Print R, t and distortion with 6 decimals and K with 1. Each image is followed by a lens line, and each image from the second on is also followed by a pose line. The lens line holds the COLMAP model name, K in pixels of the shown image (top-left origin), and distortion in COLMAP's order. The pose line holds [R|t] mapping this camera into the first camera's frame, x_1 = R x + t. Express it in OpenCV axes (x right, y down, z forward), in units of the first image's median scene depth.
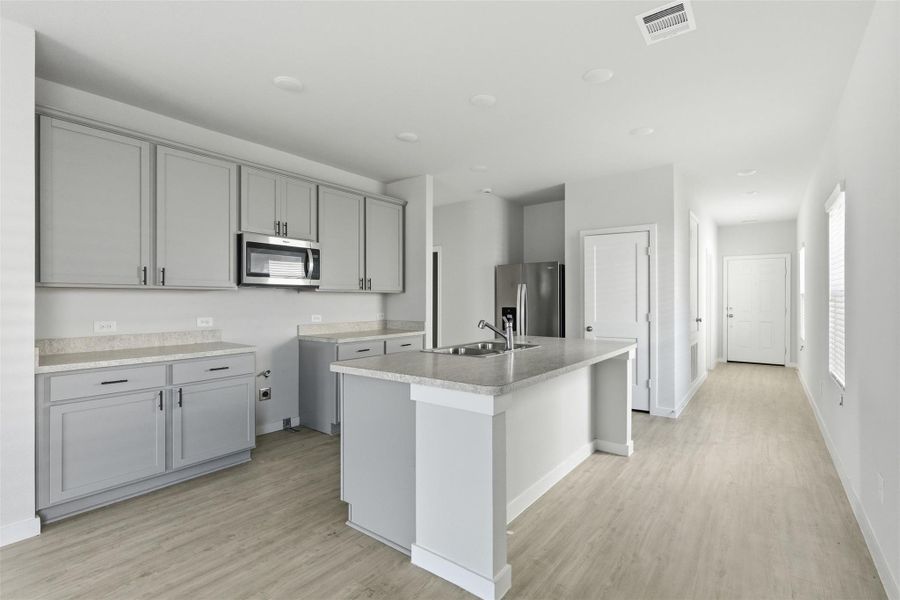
lens RADIAL K [[422.6, 0, 445.9], [0, 422.6, 306.7], [0, 0, 1]] dist [-0.002497, 0.000266]
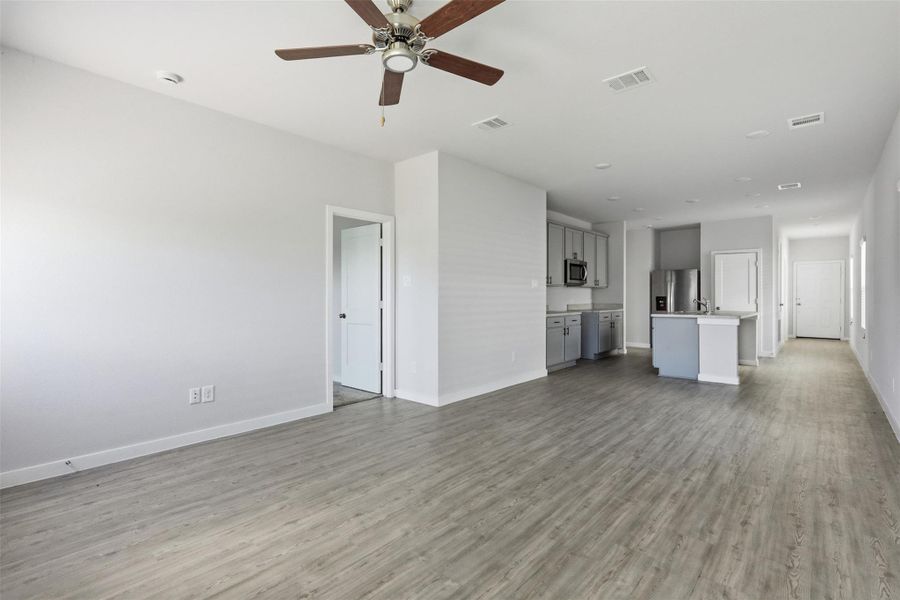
lens RADIAL K [[422.6, 0, 456.0], [0, 422.6, 299.6], [0, 0, 1]] dist [-0.002497, 0.000266]
pose [[0.997634, 0.003413, -0.068667, -0.604848], [-0.003653, 0.999988, -0.003371, 0.025590], [0.068655, 0.003614, 0.997634, -0.785100]]
